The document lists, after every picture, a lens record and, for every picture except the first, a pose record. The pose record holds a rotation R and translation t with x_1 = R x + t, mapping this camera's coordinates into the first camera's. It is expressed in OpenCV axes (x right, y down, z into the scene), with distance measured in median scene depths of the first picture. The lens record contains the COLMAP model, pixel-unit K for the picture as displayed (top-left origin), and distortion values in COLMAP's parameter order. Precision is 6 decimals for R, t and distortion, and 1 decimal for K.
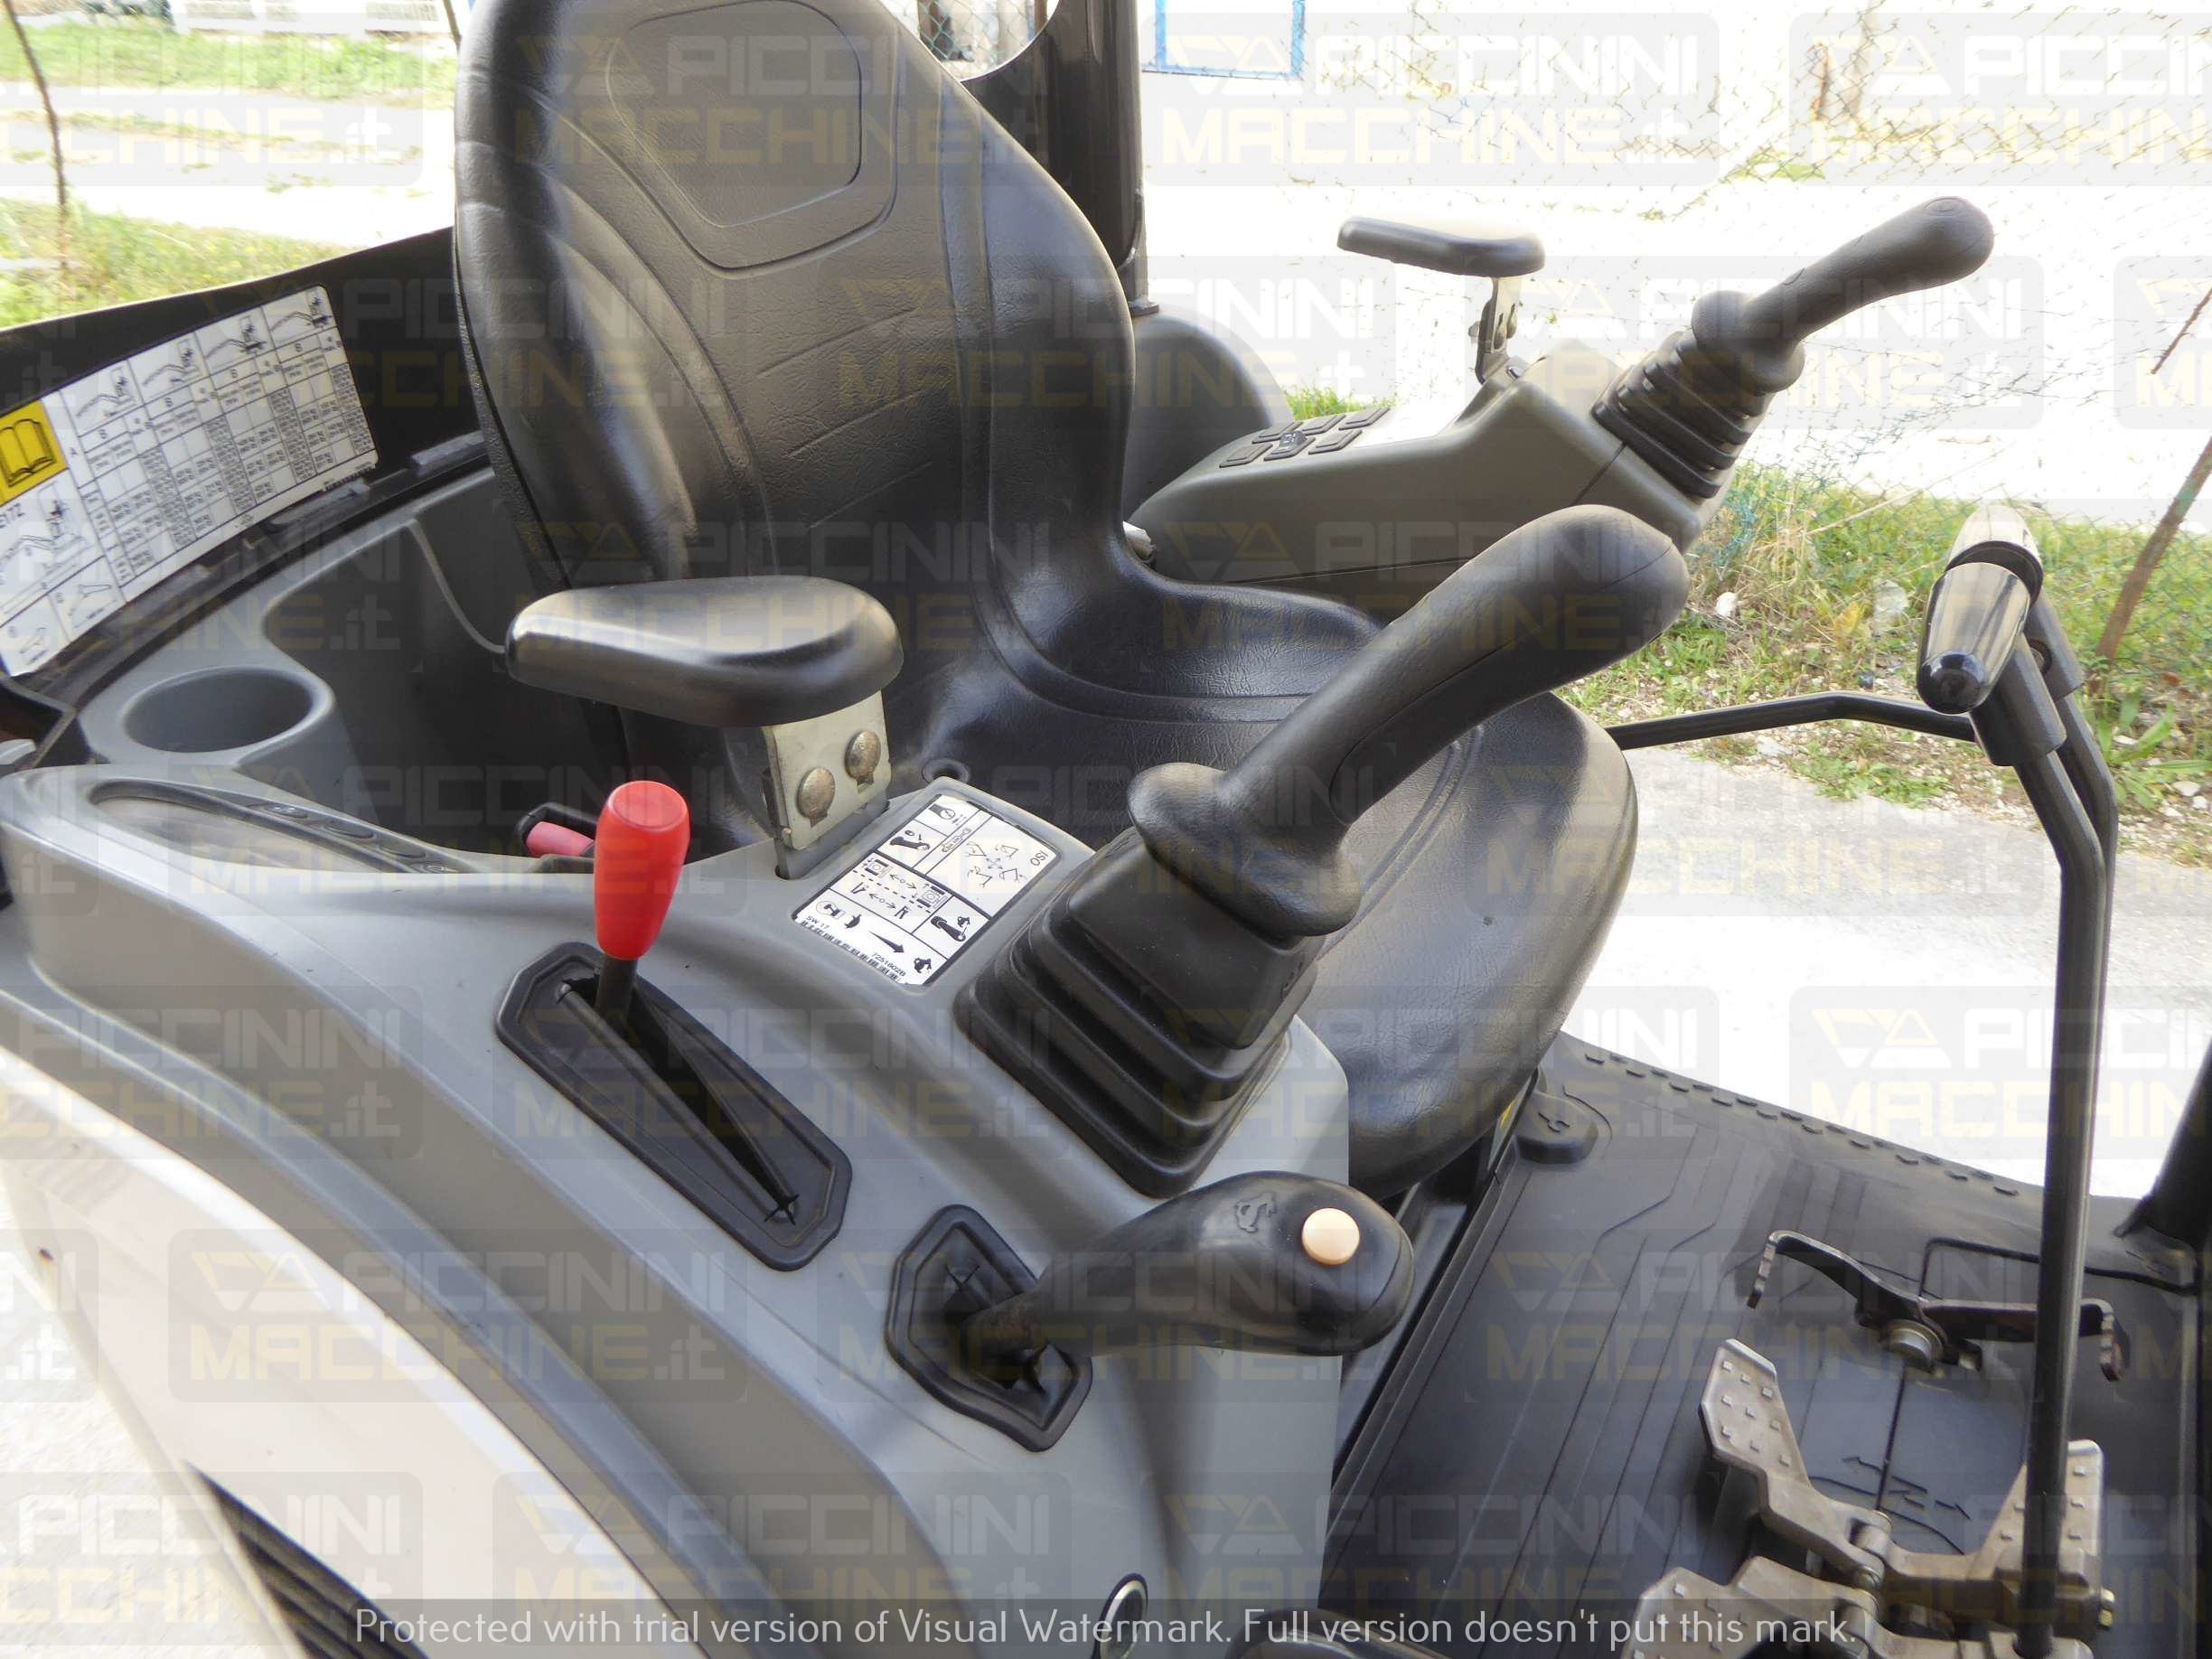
lens RADIAL K [[1554.8, 0, 1106.0], [0, 1554.8, 829.5], [0, 0, 1]] dist [-0.023634, 0.005940]
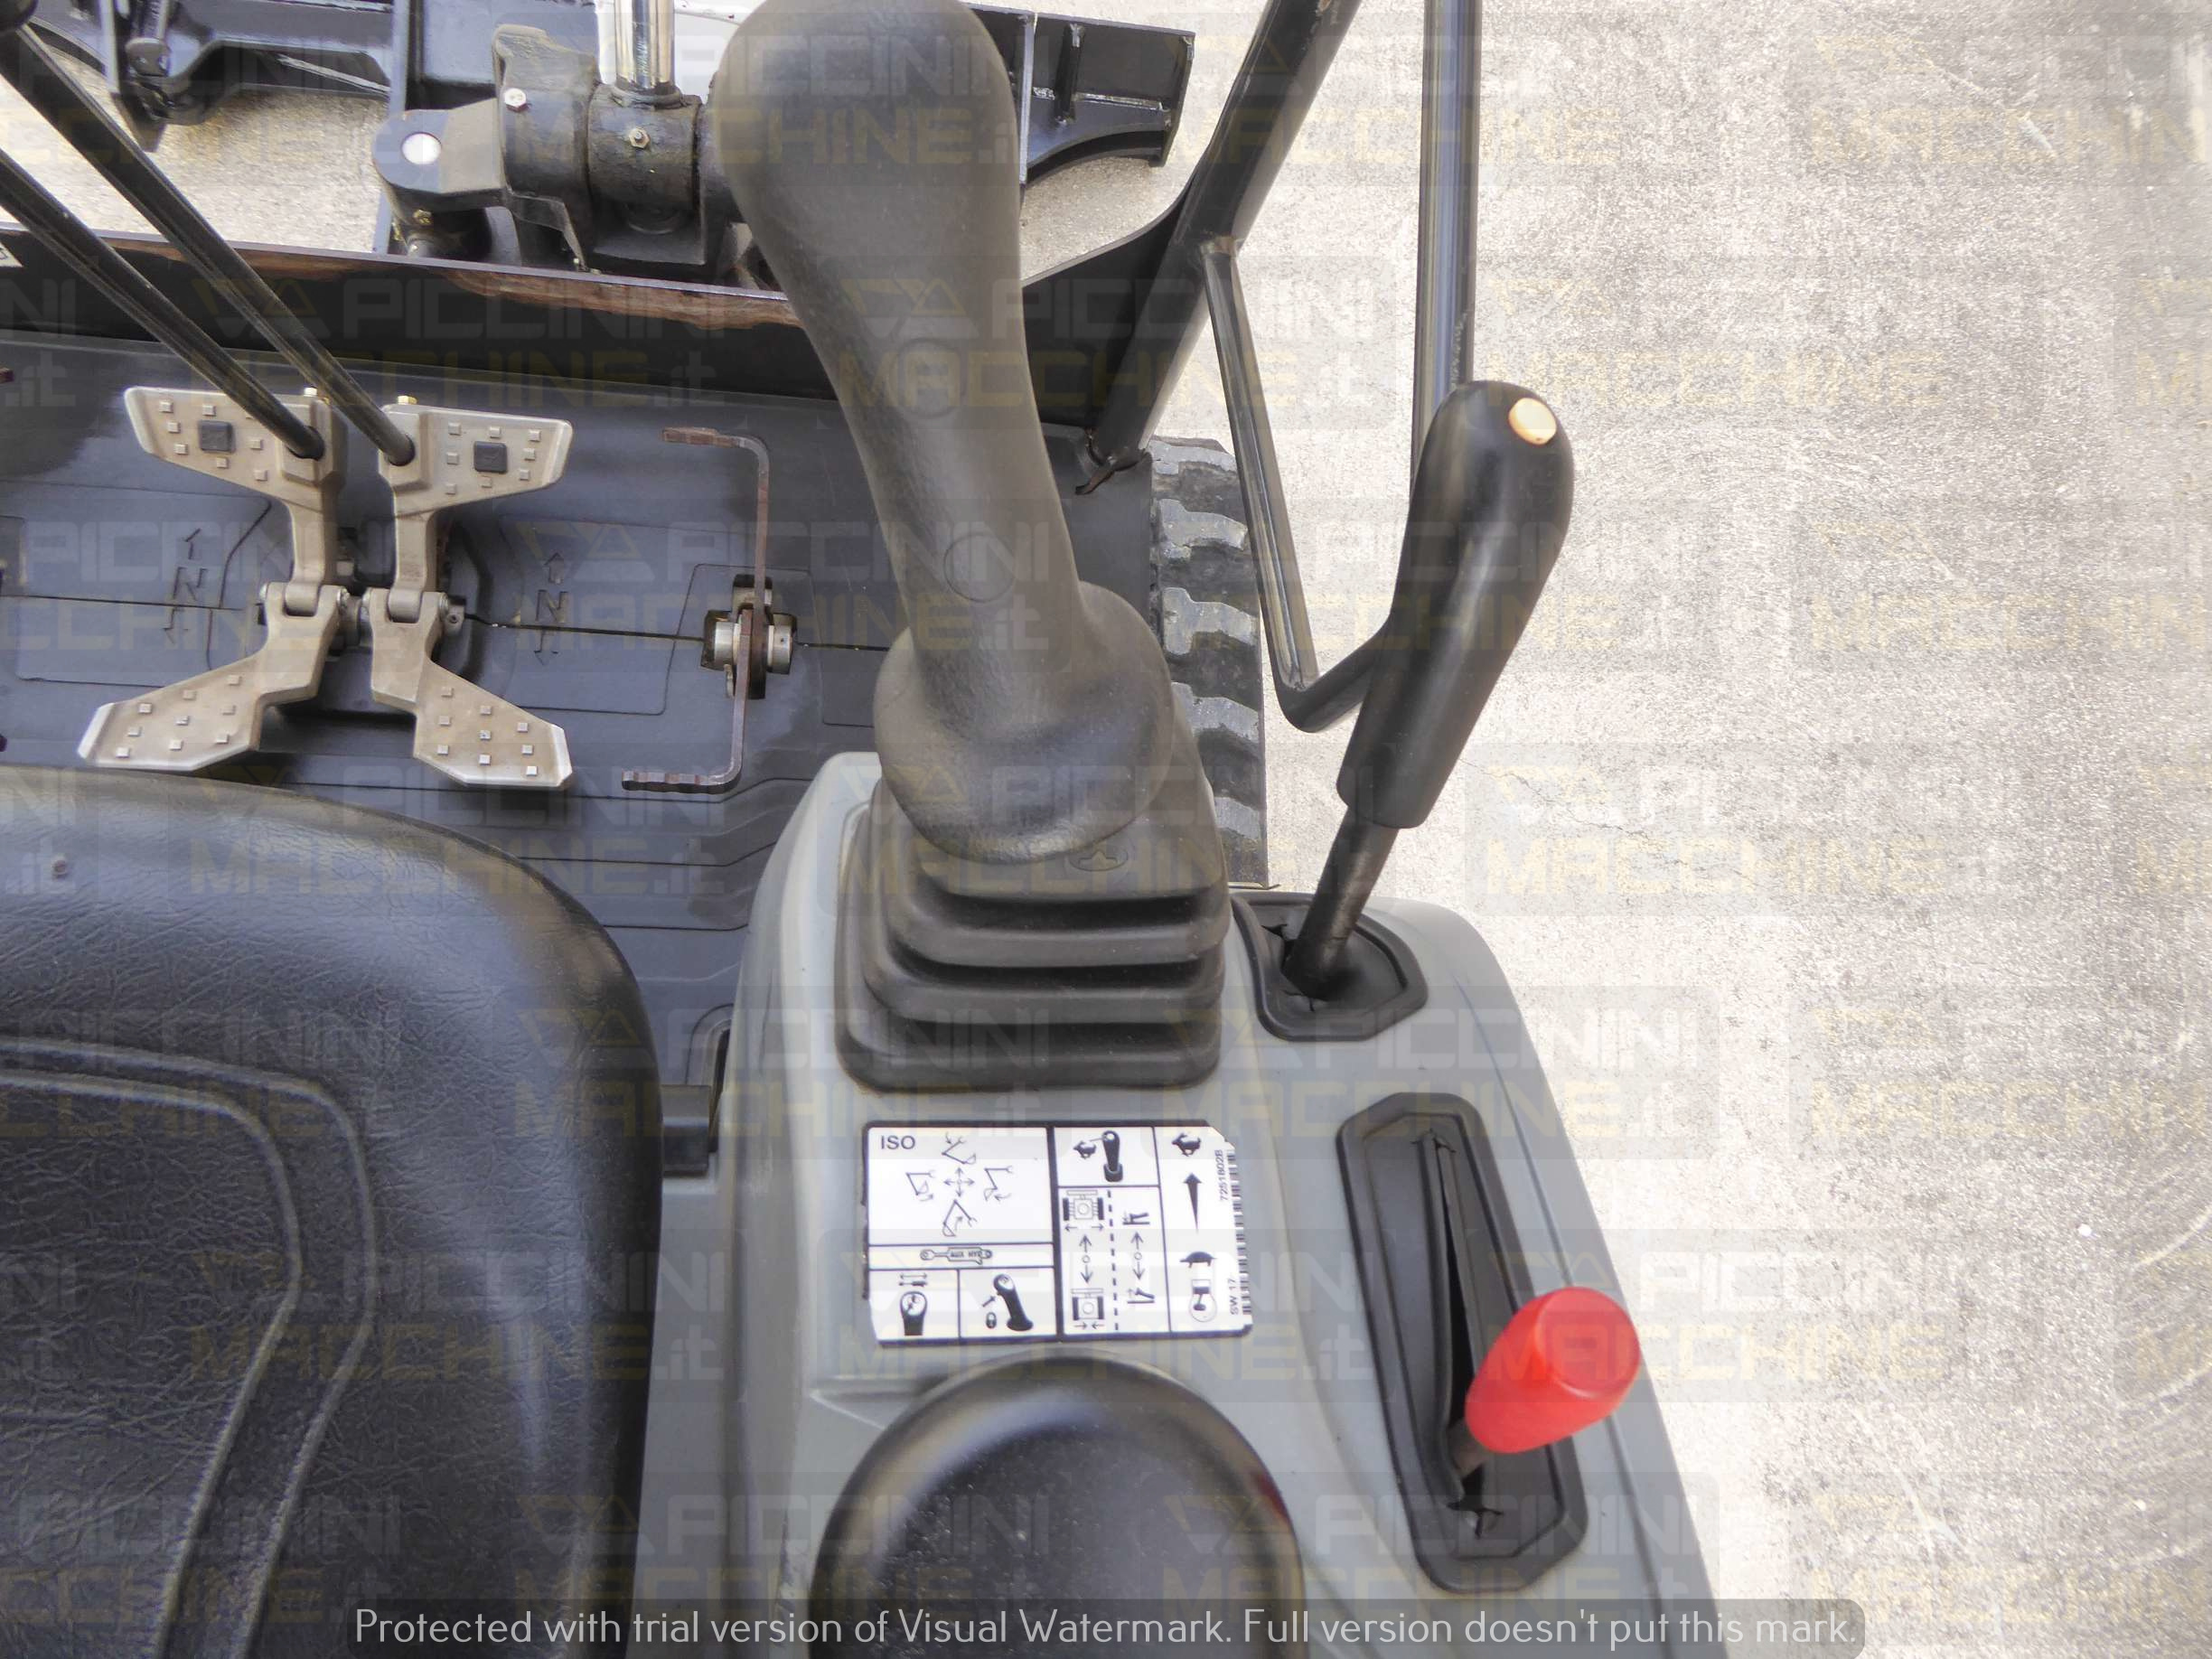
lens RADIAL K [[1554.8, 0, 1106.0], [0, 1554.8, 829.5], [0, 0, 1]] dist [-0.023634, 0.005940]
pose [[-0.506585, -0.849590, 0.146861, -0.075869], [0.311937, -0.021806, 0.949853, -0.610229], [-0.803783, 0.526993, 0.276065, 0.713472]]
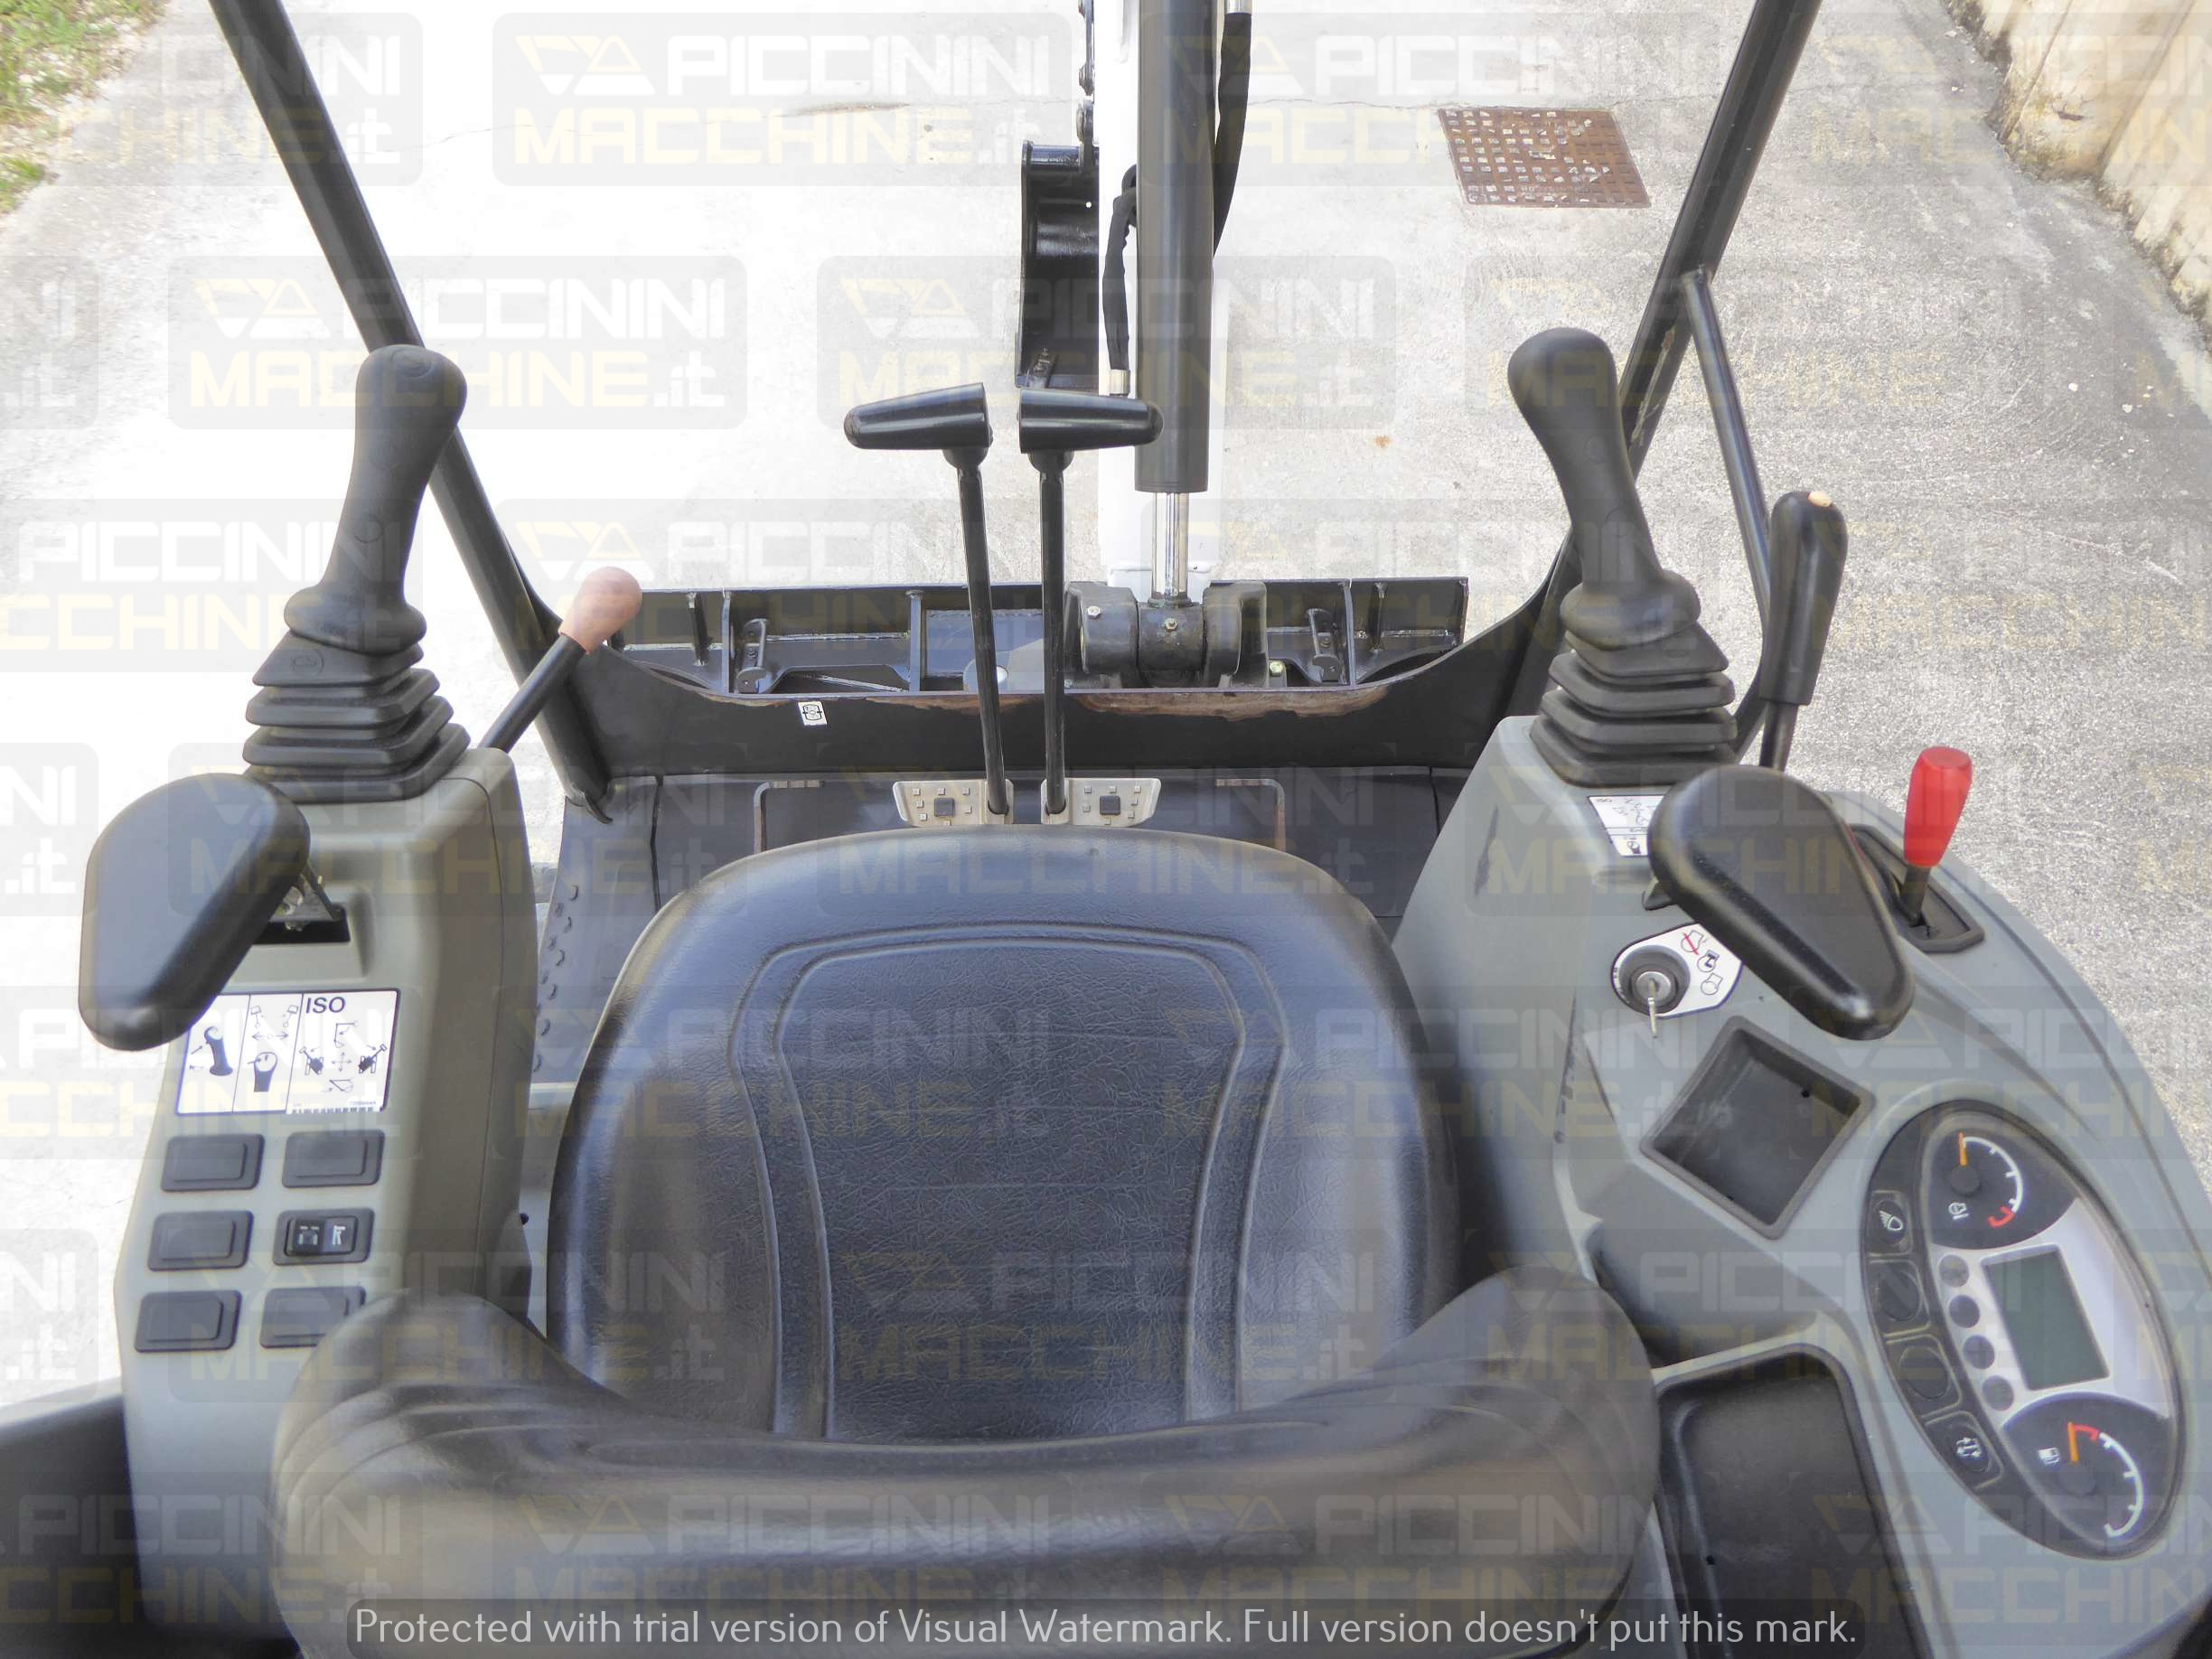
lens RADIAL K [[1554.8, 0, 1106.0], [0, 1554.8, 829.5], [0, 0, 1]] dist [-0.023634, 0.005940]
pose [[-0.525089, -0.666259, 0.529510, -0.610774], [0.461468, 0.299877, 0.834938, -1.476990], [-0.715072, 0.682769, 0.149995, 1.187231]]
